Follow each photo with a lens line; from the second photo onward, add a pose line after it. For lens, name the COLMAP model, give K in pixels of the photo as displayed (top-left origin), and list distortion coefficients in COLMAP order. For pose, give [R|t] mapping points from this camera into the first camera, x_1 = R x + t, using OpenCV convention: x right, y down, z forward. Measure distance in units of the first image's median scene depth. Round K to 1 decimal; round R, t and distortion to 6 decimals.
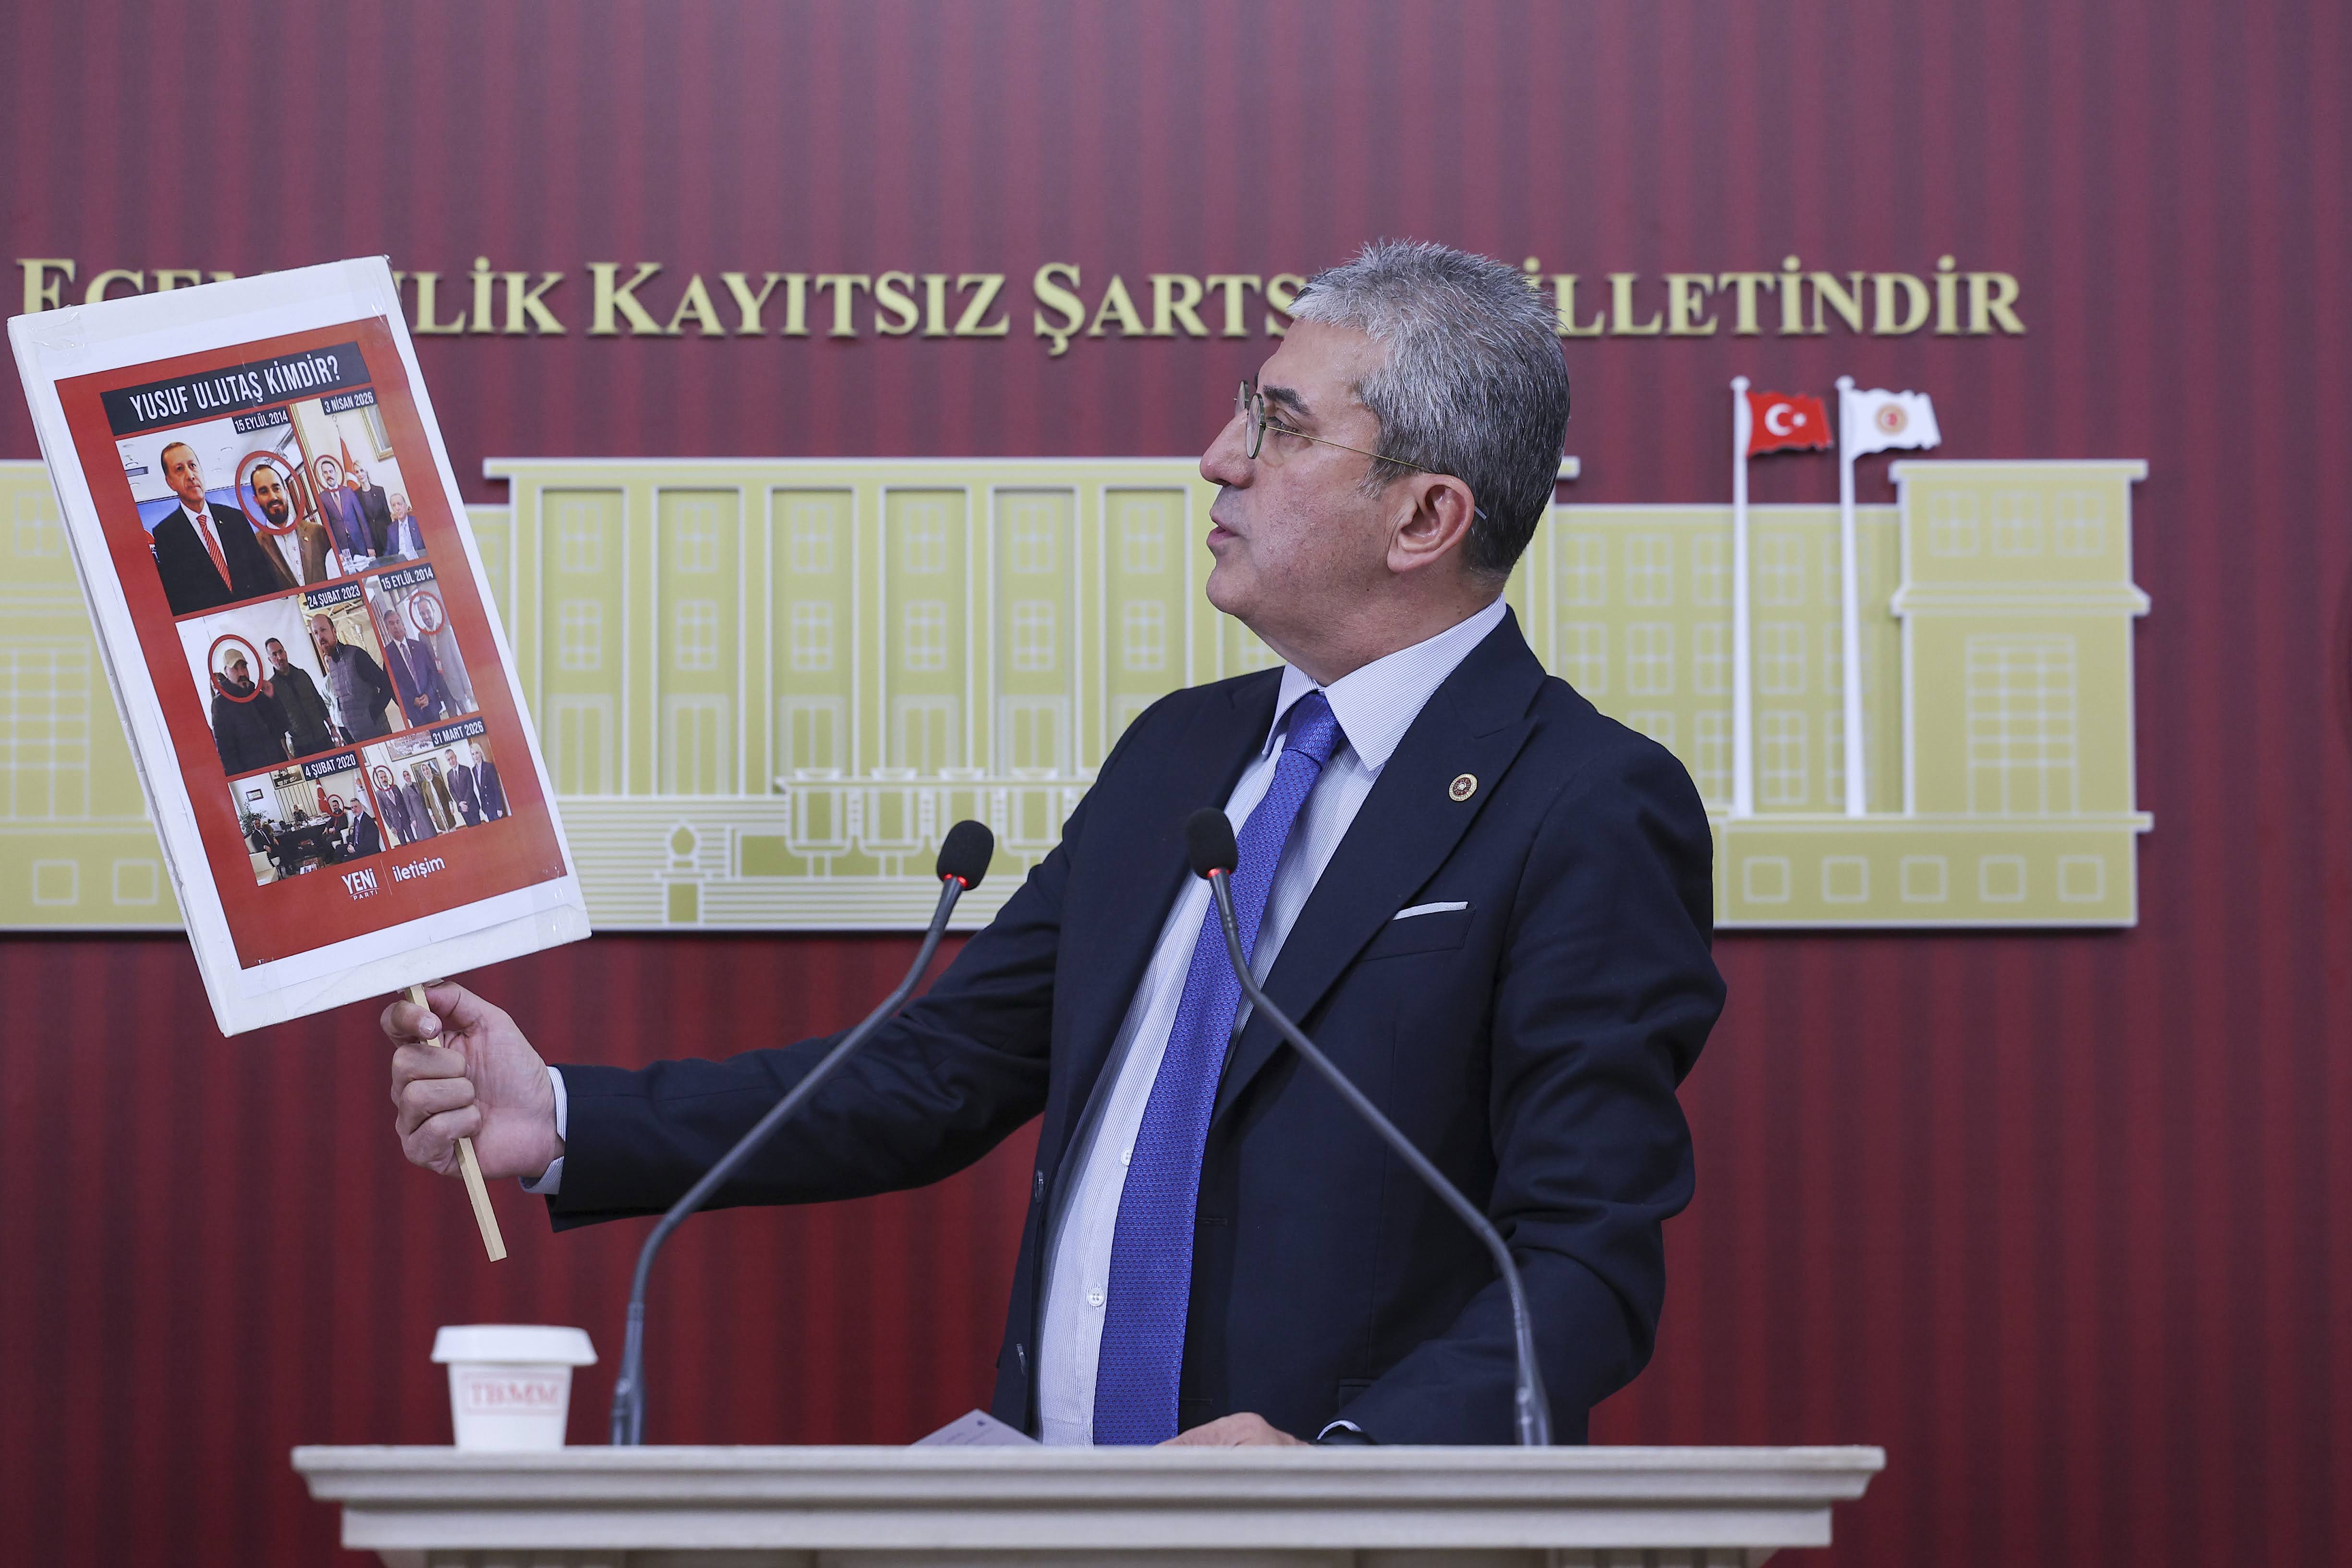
lens RADIAL K [[7726.5, 0, 1139.9], [0, 7726.5, 833.7], [0, 0, 1]] dist [0.125224, 0.000000]
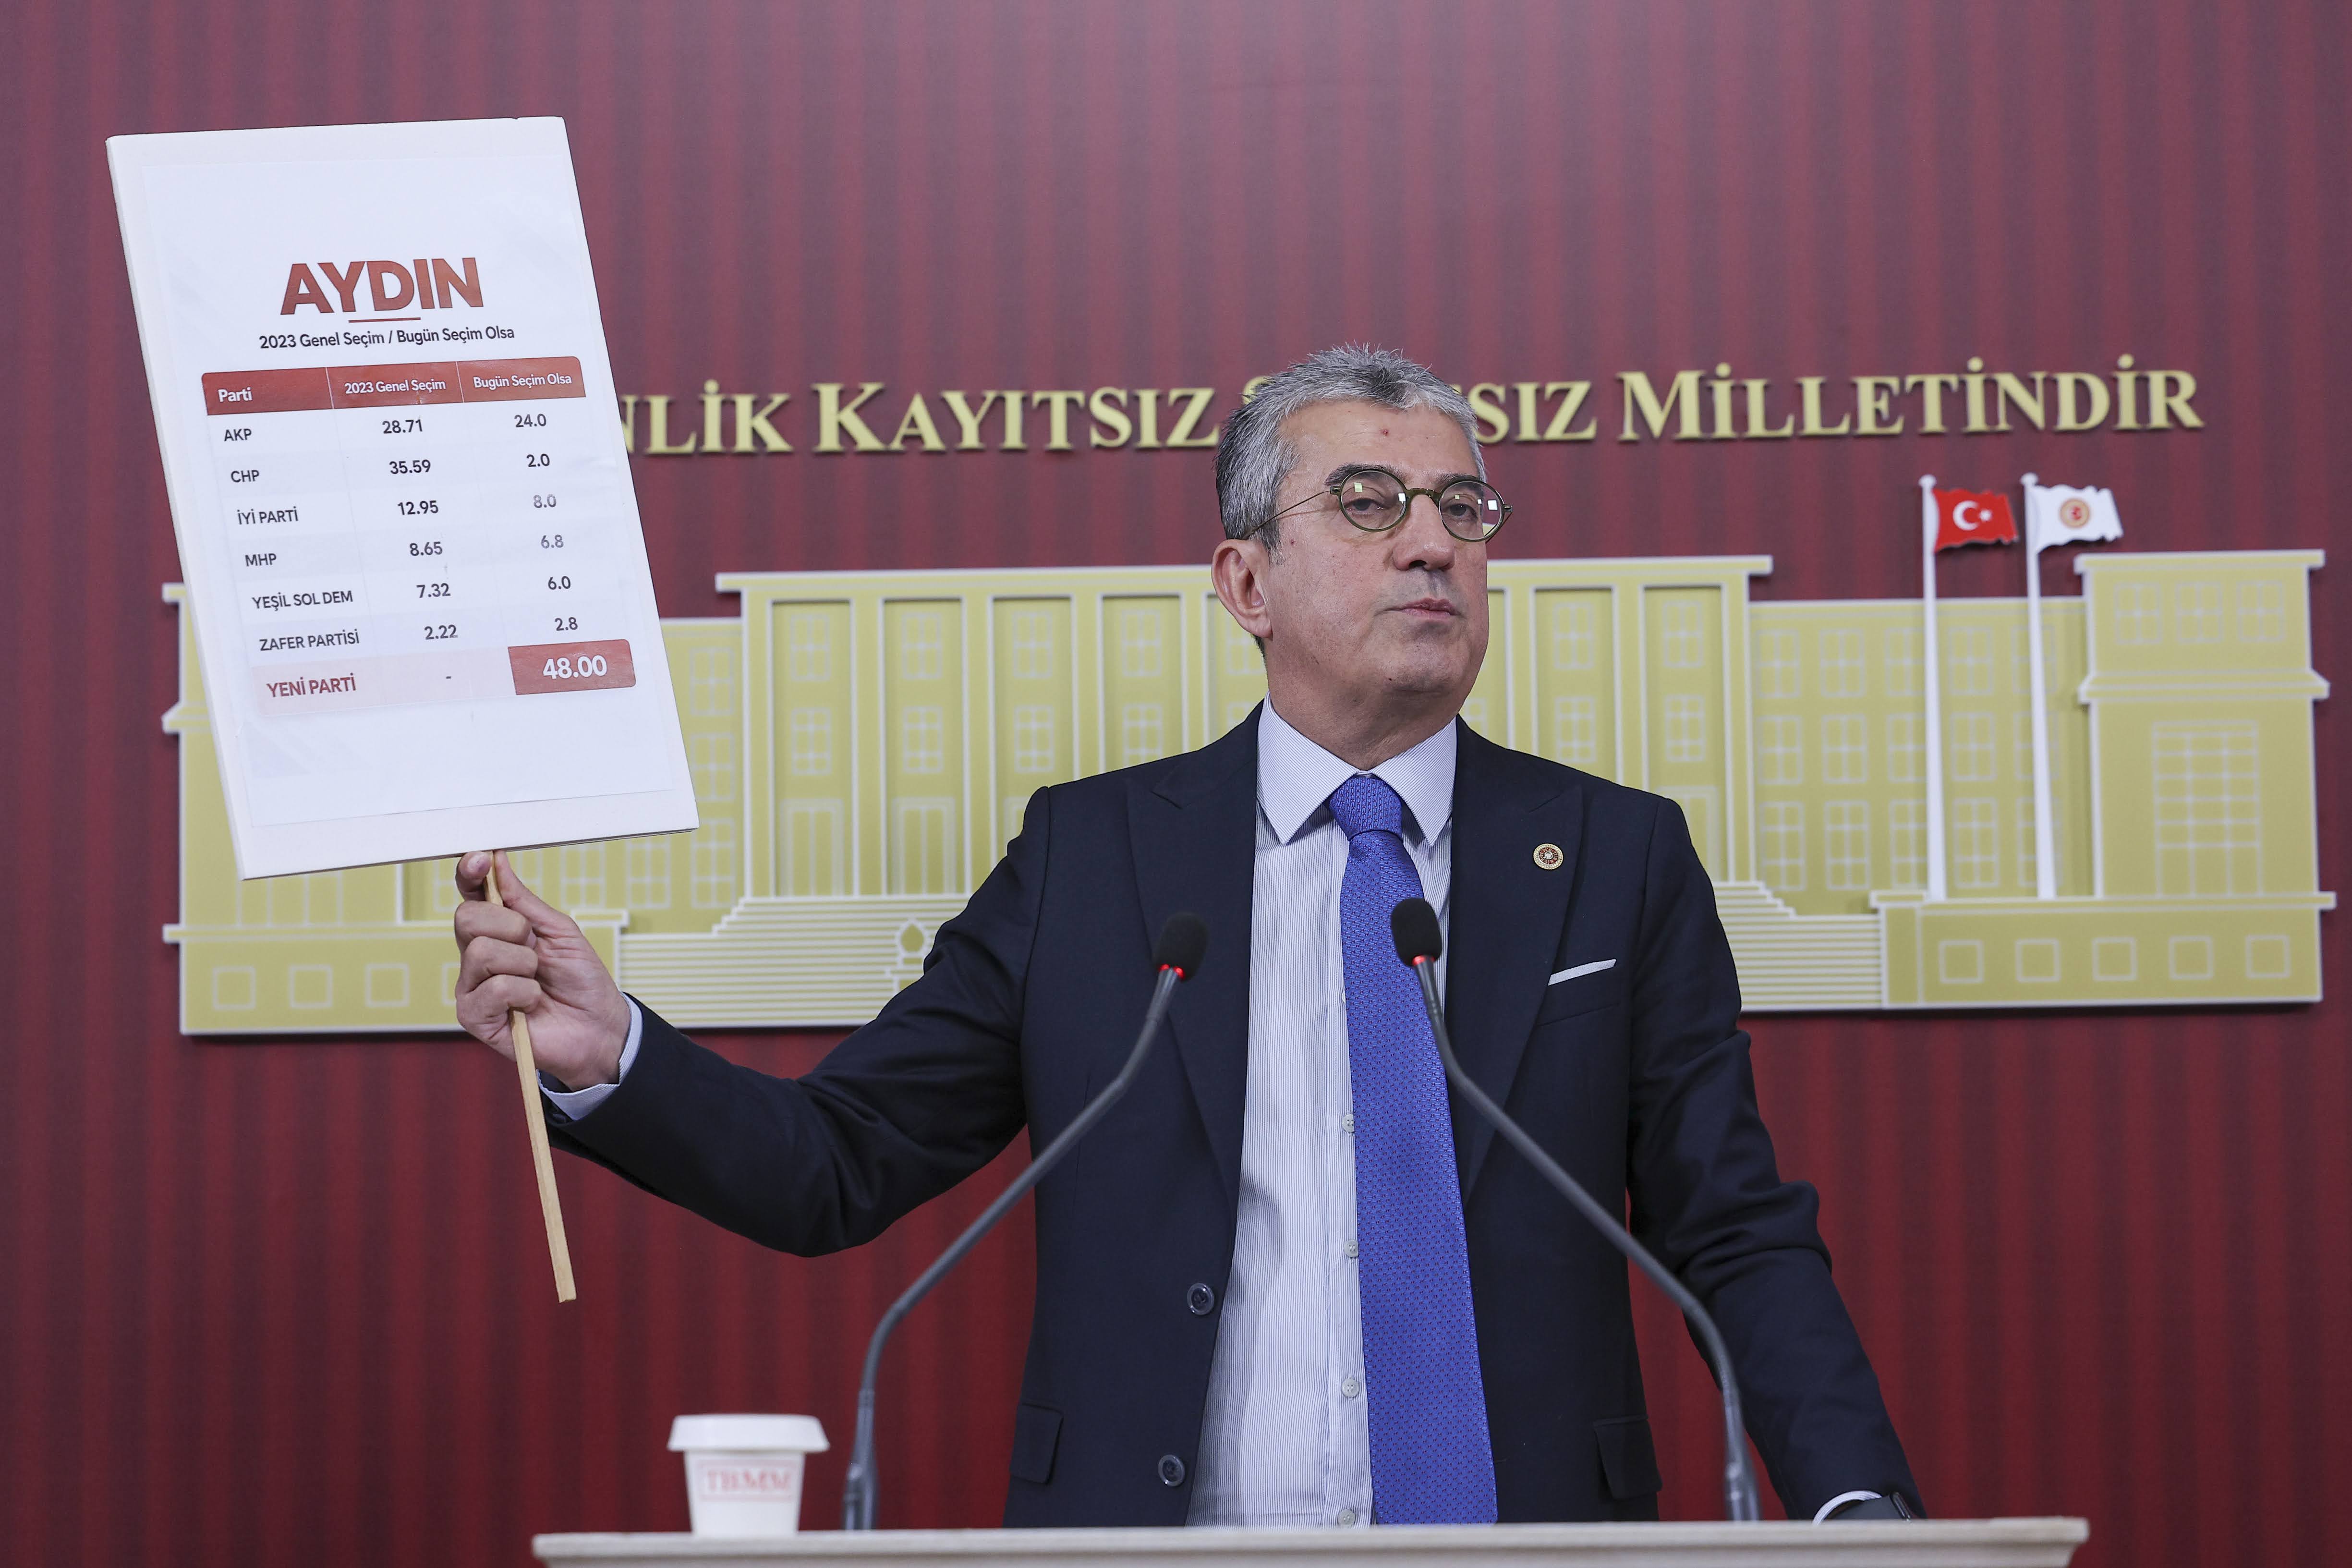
lens RADIAL K [[7307.3, 0, 1119.7], [0, 7307.3, 805.4], [0, 0, 1]] dist [0.065462, 0.000000]
pose [[0.999351, -0.014885, -0.032803, 0.001171], [0.014362, 0.999767, -0.016136, -0.000684], [0.033035, 0.015655, 0.999332, 0.020949]]
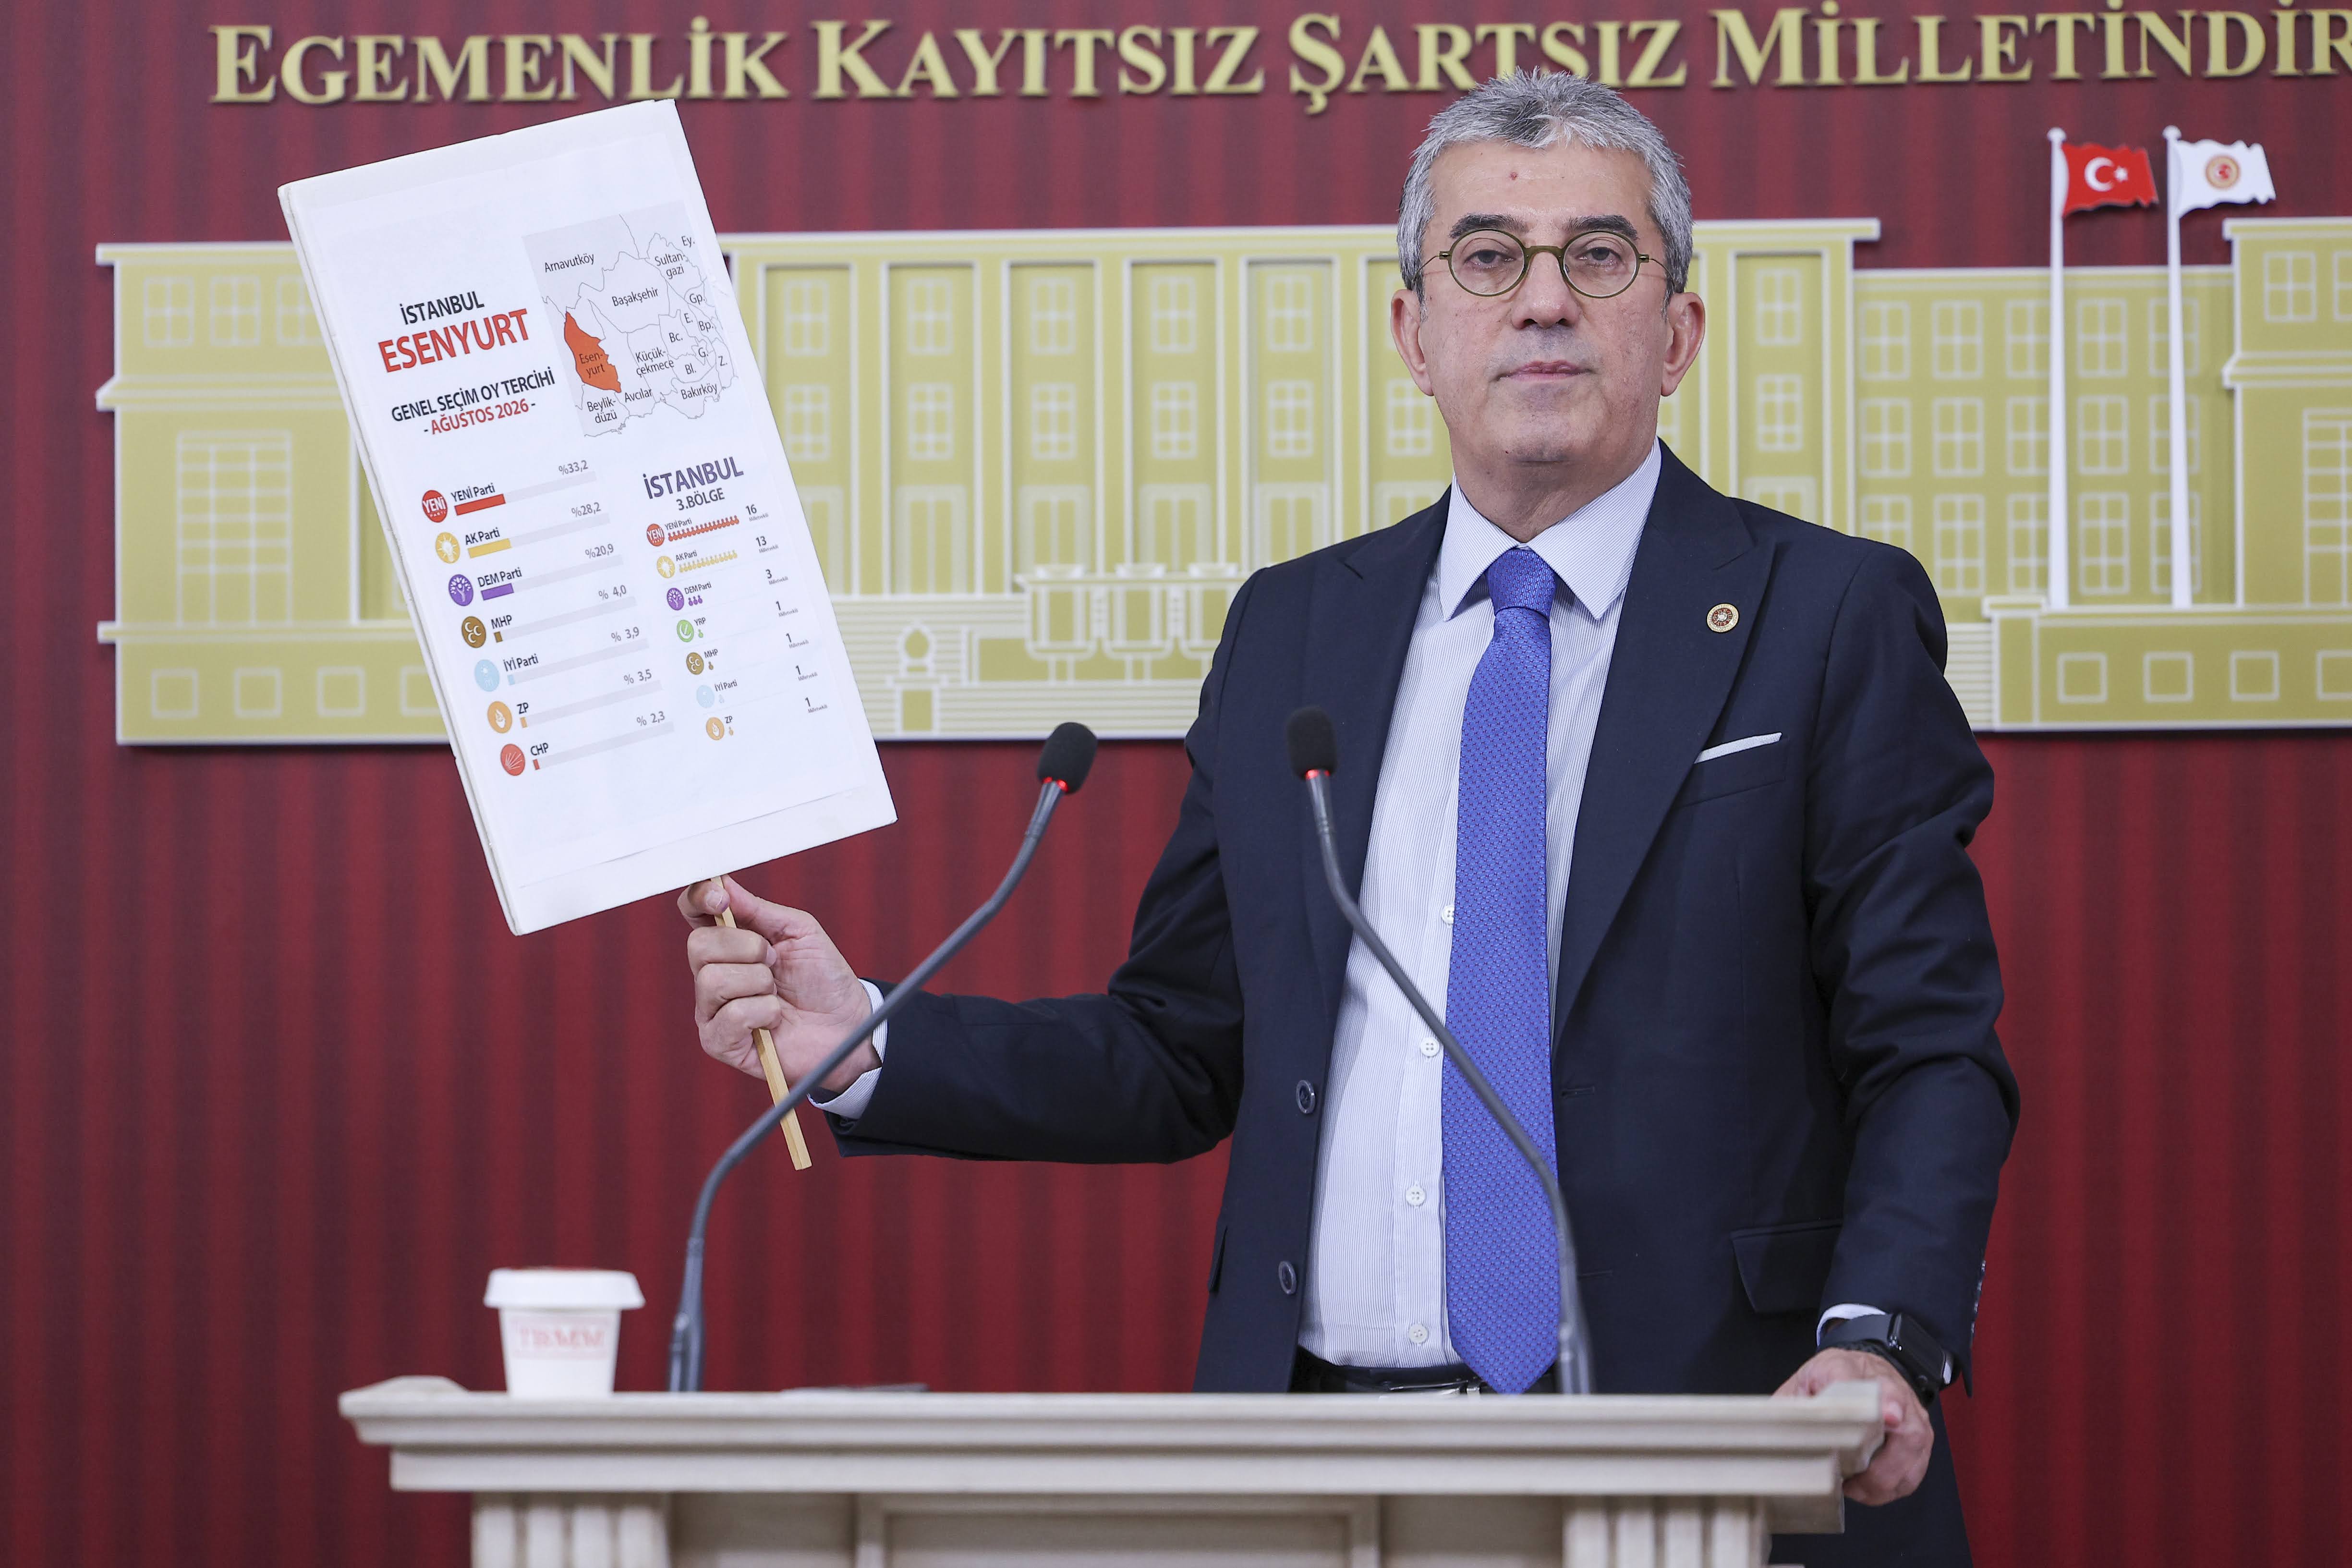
lens RADIAL K [[11145.7, 0, 1031.5], [0, 11145.7, 837.8], [0, 0, 1]] dist [0.196482, 0.000000]
pose [[0.992681, -0.003570, -0.120712, 0.116730], [0.012637, 0.997146, 0.074429, -0.075370], [0.120102, -0.075409, 0.989893, -0.334624]]
